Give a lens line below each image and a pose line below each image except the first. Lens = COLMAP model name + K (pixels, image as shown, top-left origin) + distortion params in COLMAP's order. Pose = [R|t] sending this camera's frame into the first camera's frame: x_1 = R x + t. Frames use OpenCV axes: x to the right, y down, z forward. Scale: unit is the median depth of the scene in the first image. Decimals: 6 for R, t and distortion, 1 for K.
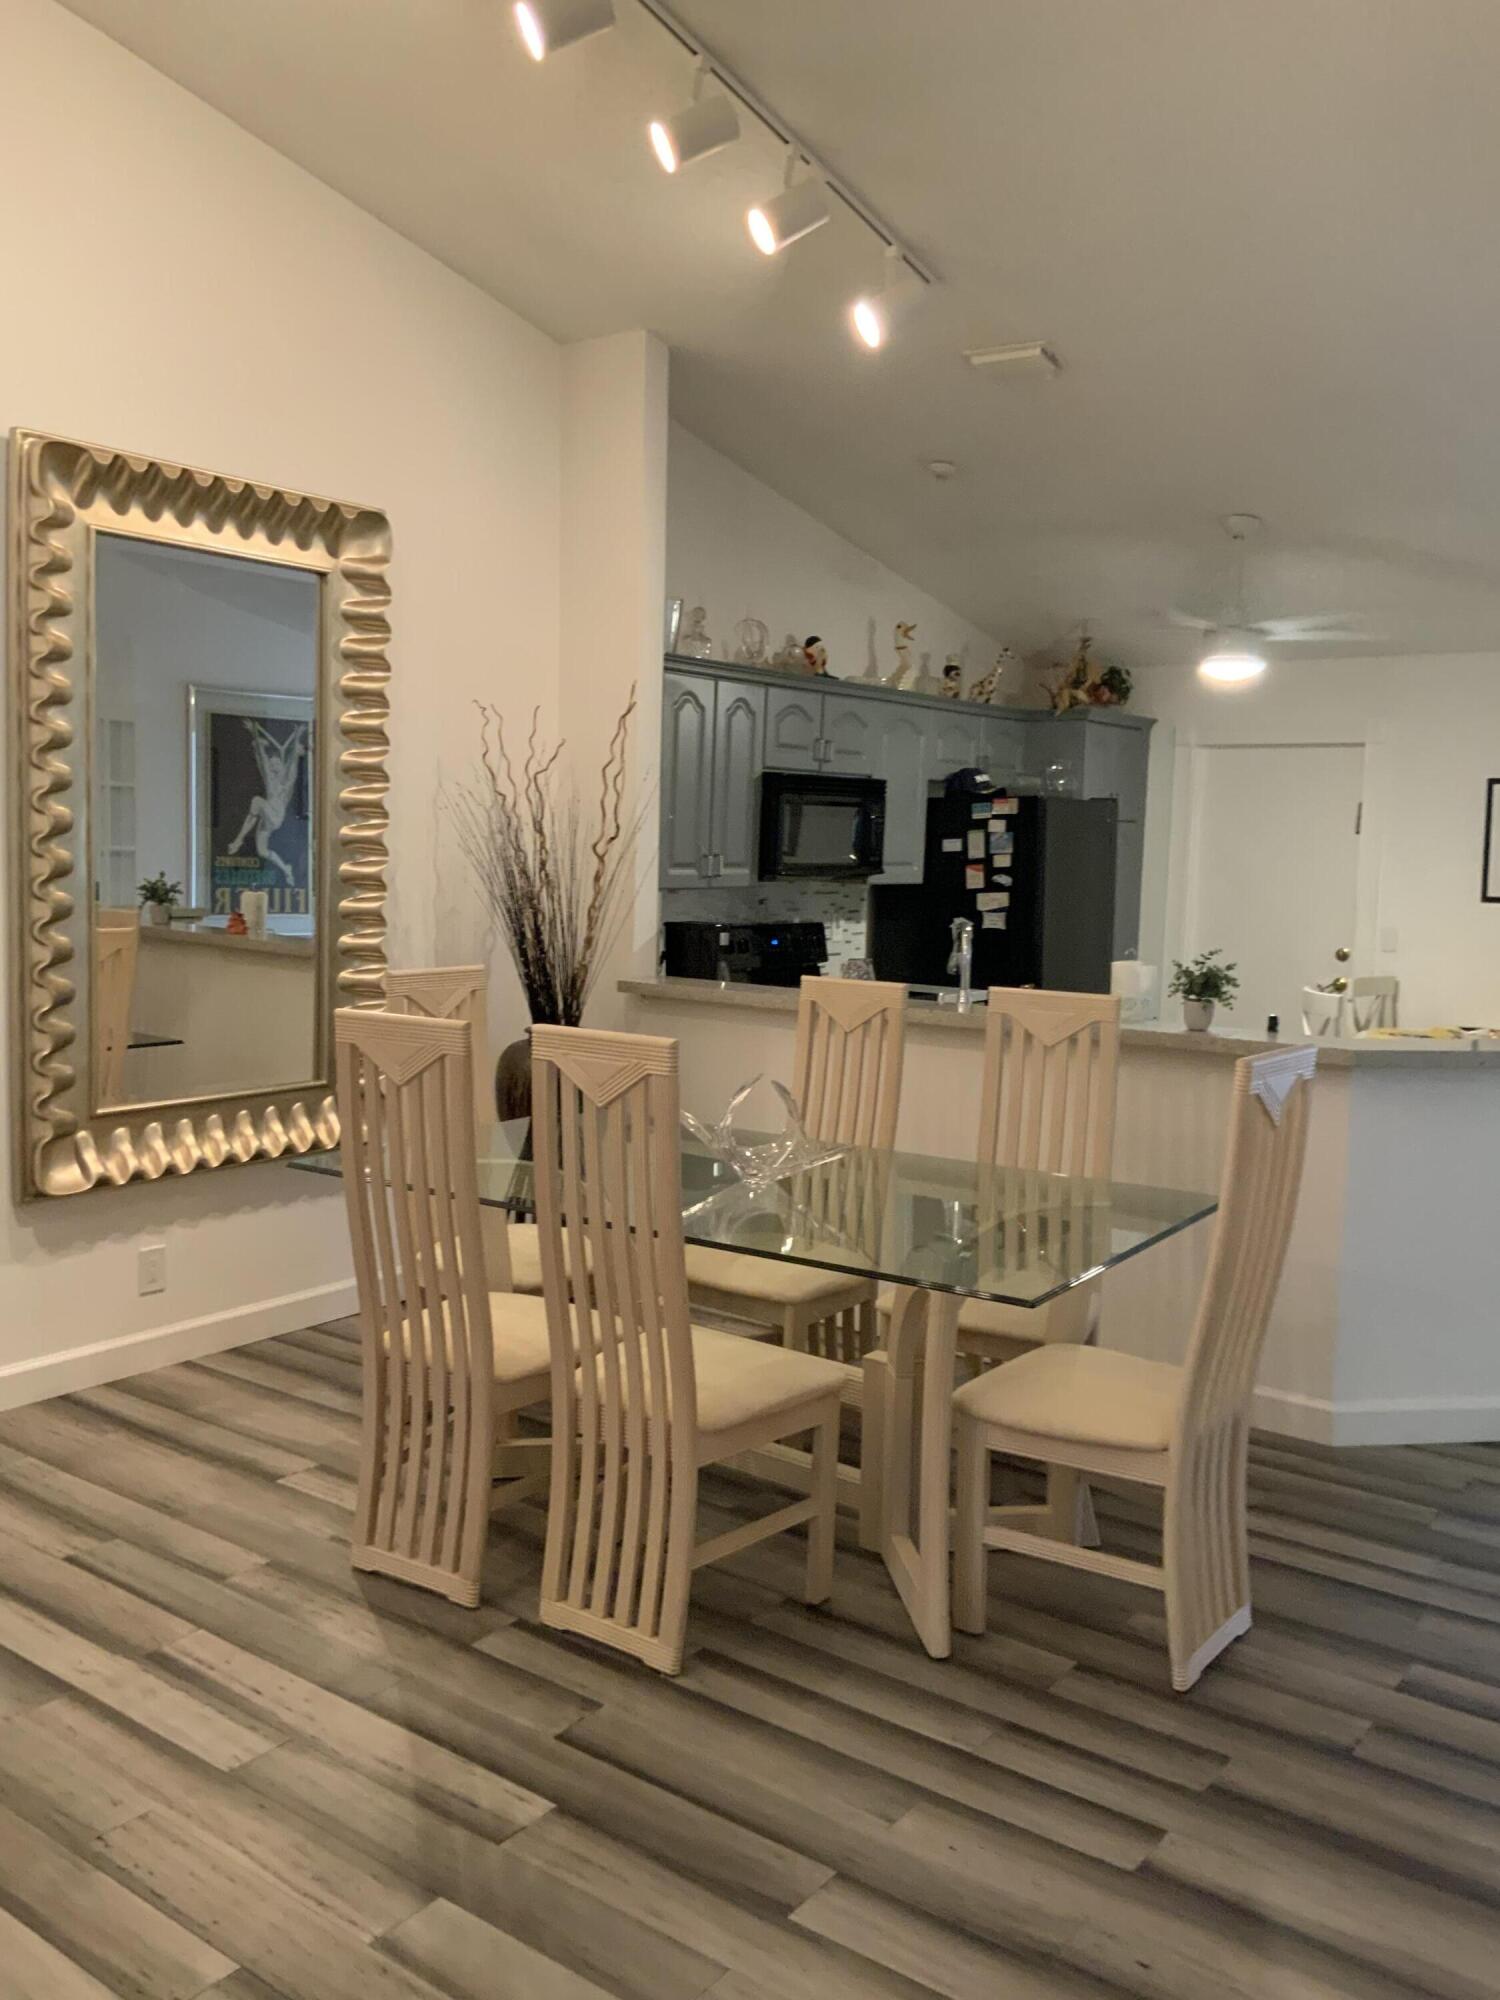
lens RADIAL K [[1691.2, 0, 790.2], [0, 1691.2, 1002.2], [0, 0, 1]] dist [0.055489, -0.069213]
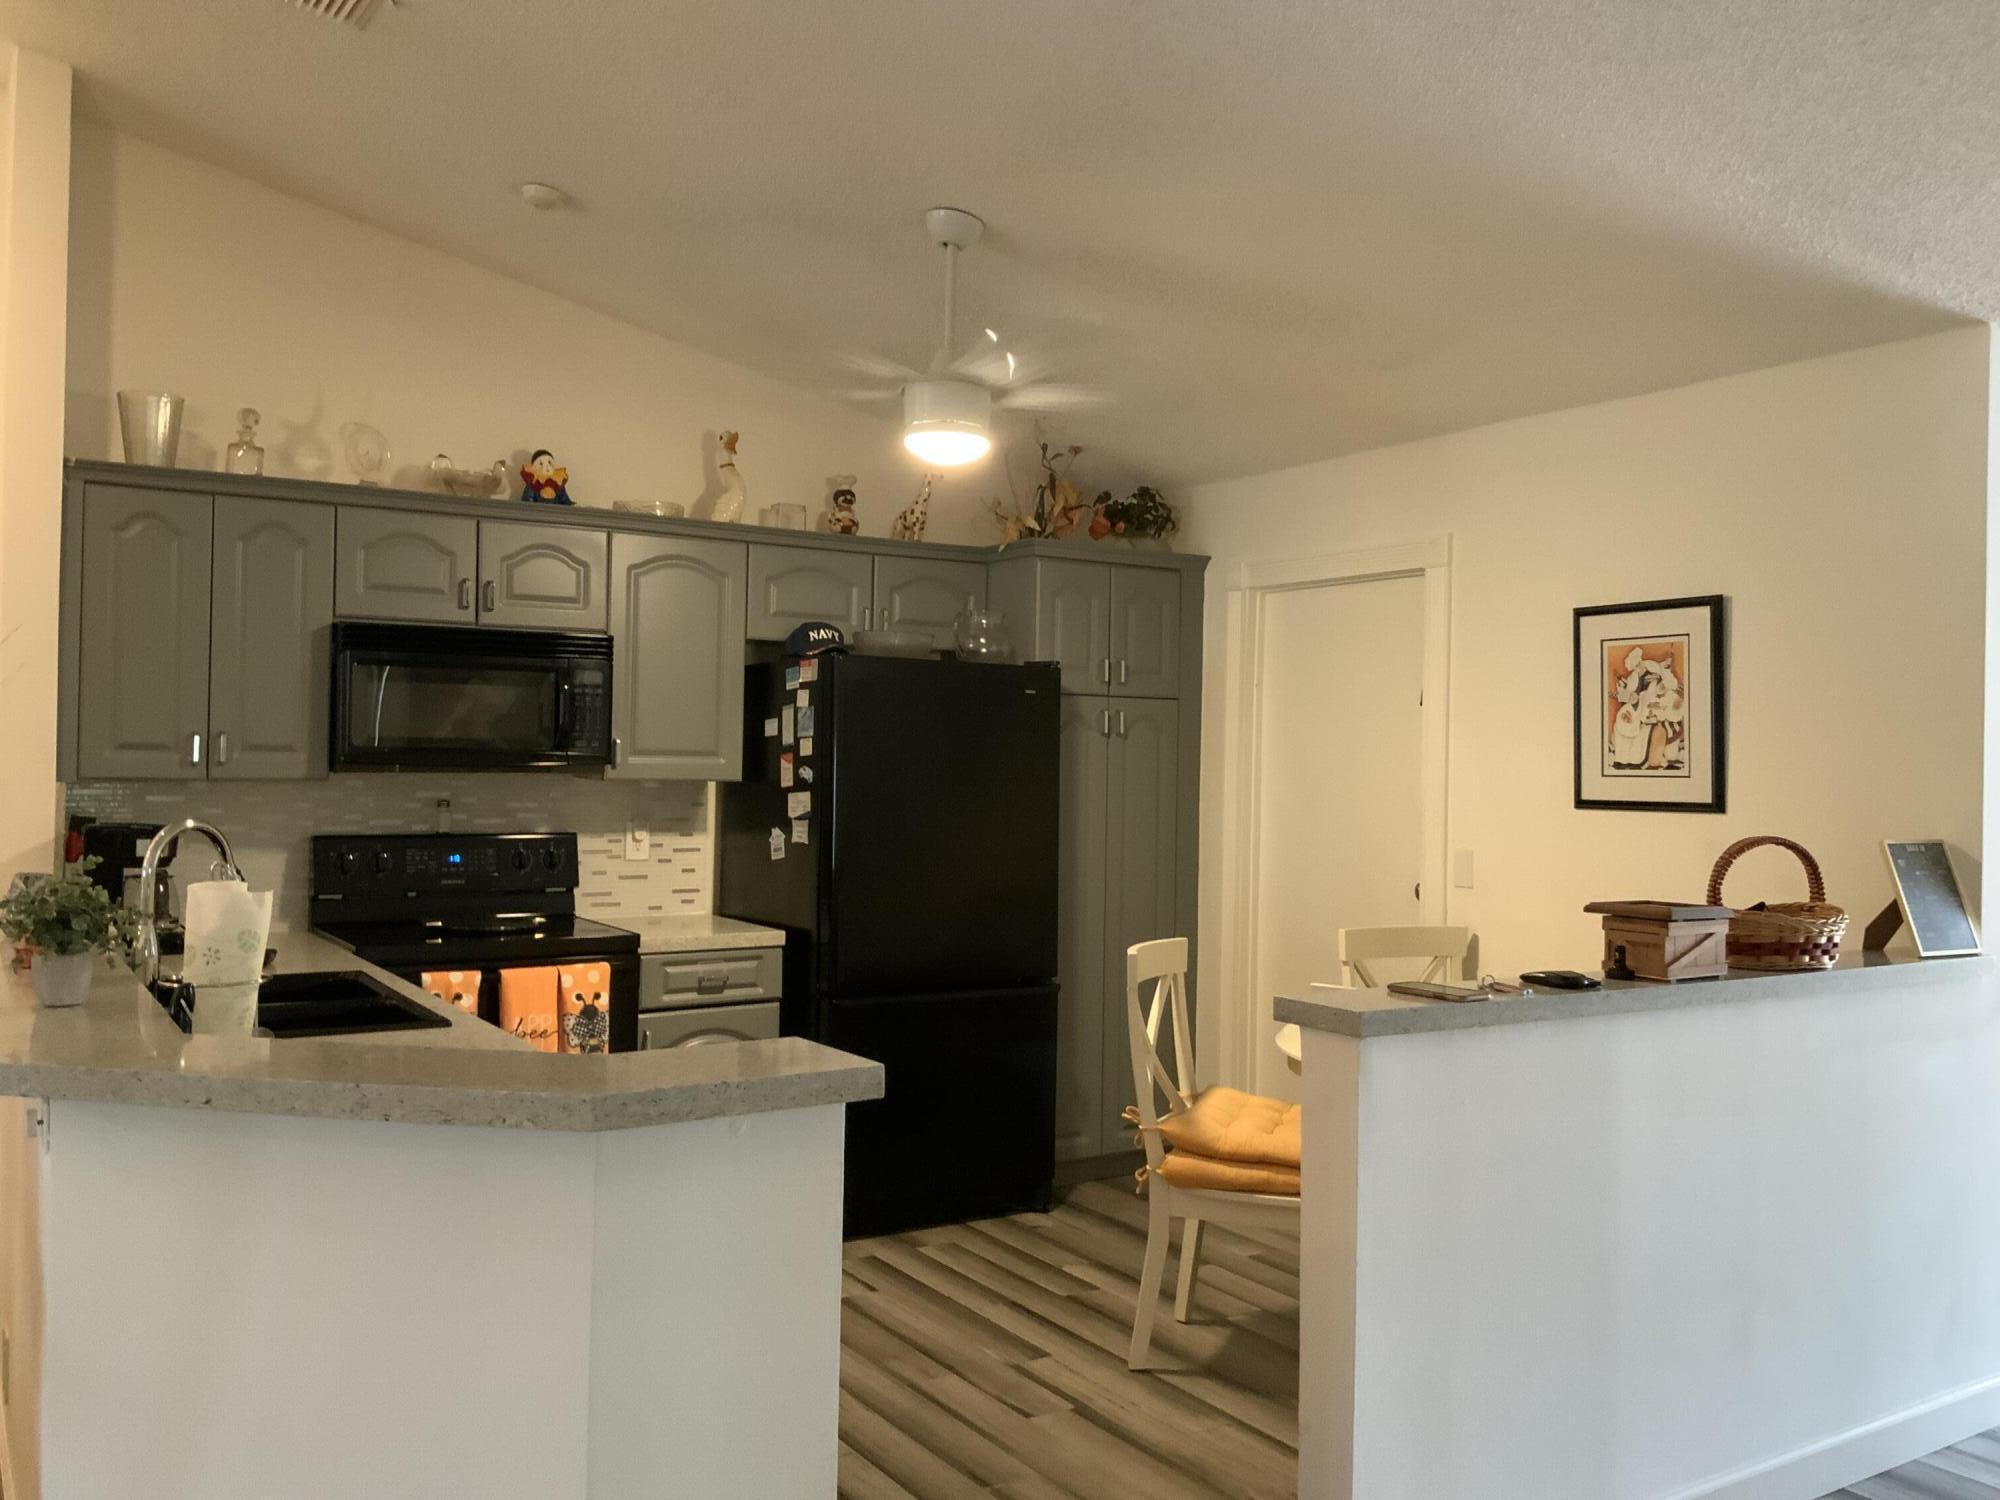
lens RADIAL K [[1691.2, 0, 1000.0], [0, 1691.2, 741.3], [0, 0, 1]] dist [0.055489, -0.069213]
pose [[0.935866, -0.014282, -0.352066, 0.444380], [-0.027014, 0.993329, -0.112104, -0.008964], [0.351319, 0.114426, 0.929237, 0.369190]]
